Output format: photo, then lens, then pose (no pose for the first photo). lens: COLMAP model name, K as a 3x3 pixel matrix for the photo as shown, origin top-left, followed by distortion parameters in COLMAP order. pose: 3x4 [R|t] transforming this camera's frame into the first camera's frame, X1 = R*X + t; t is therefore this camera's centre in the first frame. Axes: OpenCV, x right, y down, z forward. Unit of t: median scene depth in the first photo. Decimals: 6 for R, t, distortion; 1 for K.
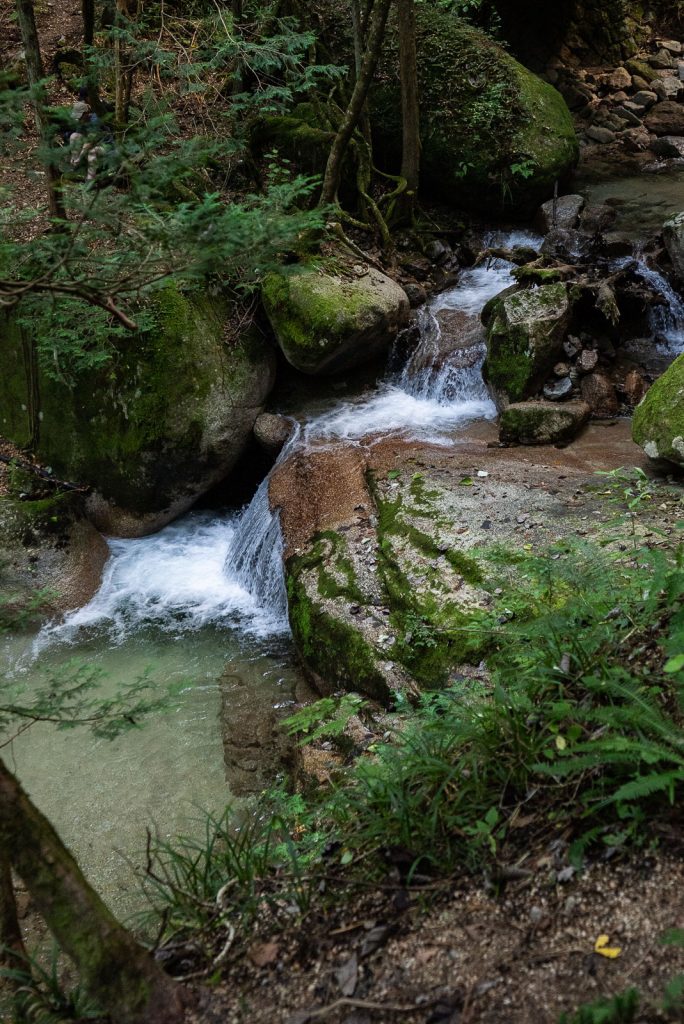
lens RADIAL K [[1403.2, 0, 337.5], [0, 1403.2, 504.6], [0, 0, 1]] dist [0.025771, 0.000000]
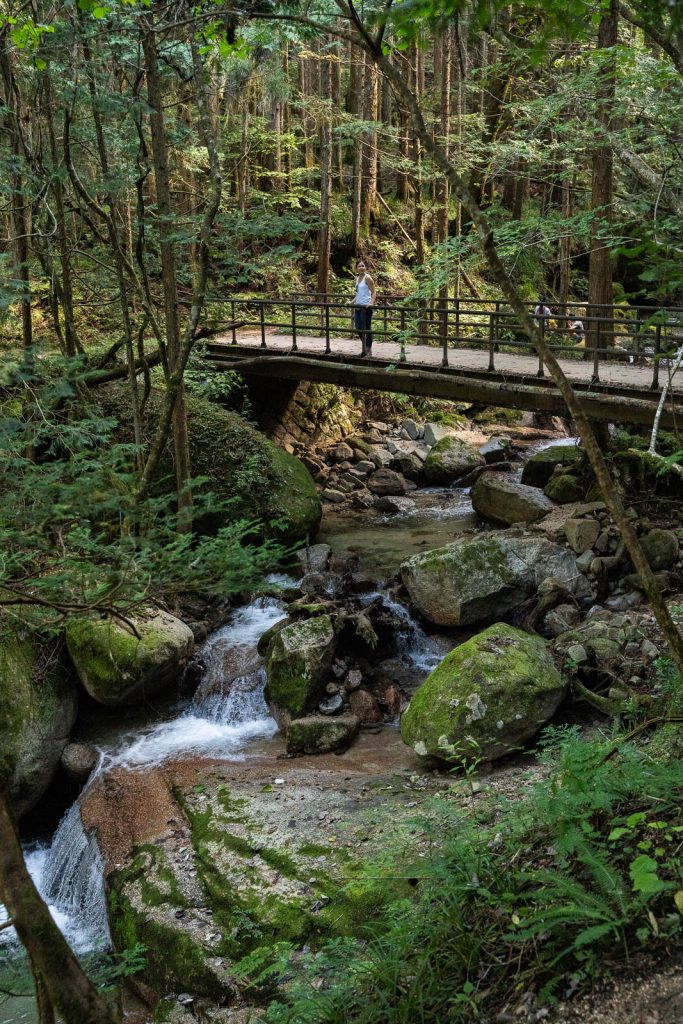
lens RADIAL K [[1403.2, 0, 346.3], [0, 1403.2, 514.0], [0, 0, 1]] dist [0.025771, 0.000000]
pose [[0.959863, -0.019789, 0.279772, -0.153719], [0.088859, 0.967579, -0.236423, 0.041124], [-0.266023, 0.251793, 0.930501, -0.128836]]
